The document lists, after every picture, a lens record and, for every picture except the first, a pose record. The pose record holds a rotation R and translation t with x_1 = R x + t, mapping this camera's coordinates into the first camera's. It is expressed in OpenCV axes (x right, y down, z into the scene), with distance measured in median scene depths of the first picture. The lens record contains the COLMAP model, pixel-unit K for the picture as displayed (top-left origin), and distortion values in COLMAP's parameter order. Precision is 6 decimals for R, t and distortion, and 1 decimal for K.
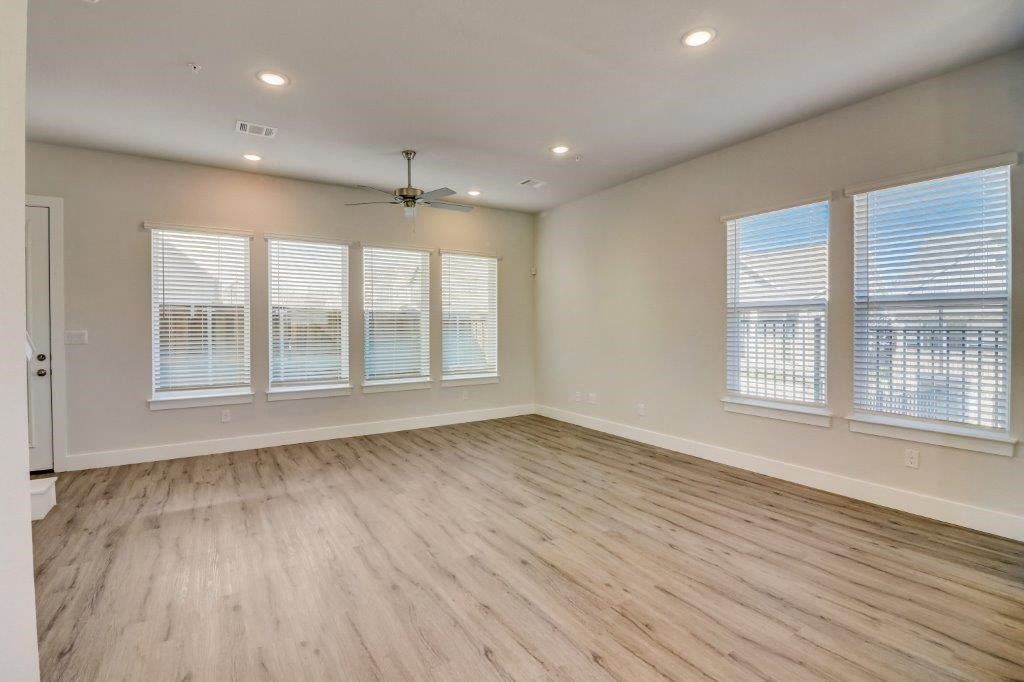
lens RADIAL K [[474.6, 0, 507.1], [0, 474.6, 335.0], [0, 0, 1]] dist [-0.018839, -0.005677]
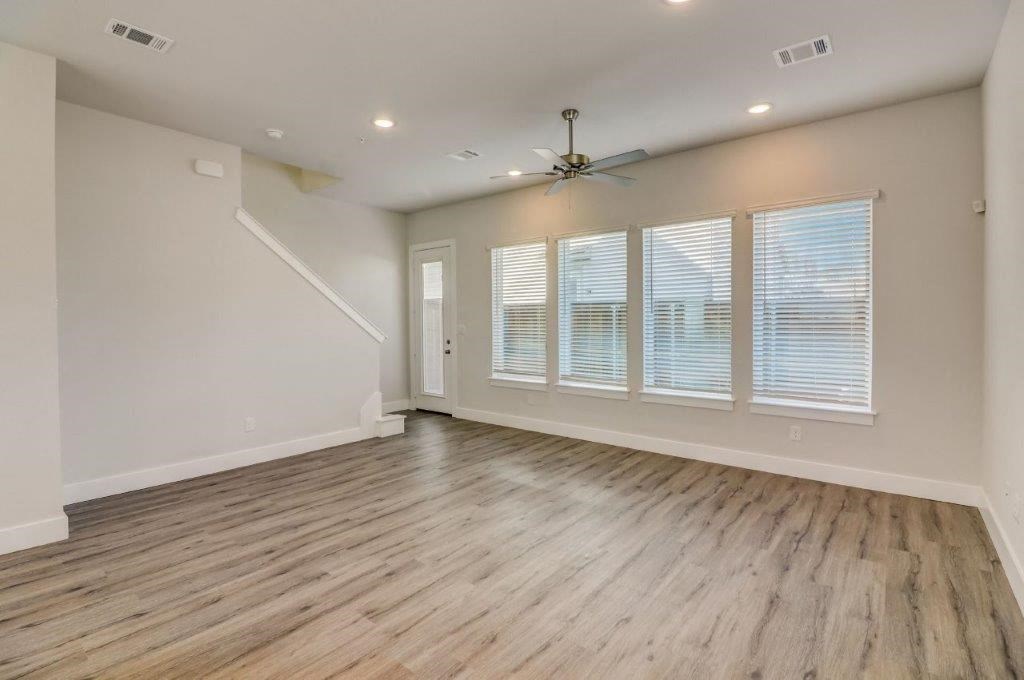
lens RADIAL K [[474.6, 0, 506.6], [0, 474.6, 335.1], [0, 0, 1]] dist [-0.018839, -0.005677]
pose [[0.311181, 0.023428, -0.950062, 0.343678], [-0.019785, 0.999639, 0.018170, -0.004543], [0.950145, 0.013143, 0.311532, 0.407669]]
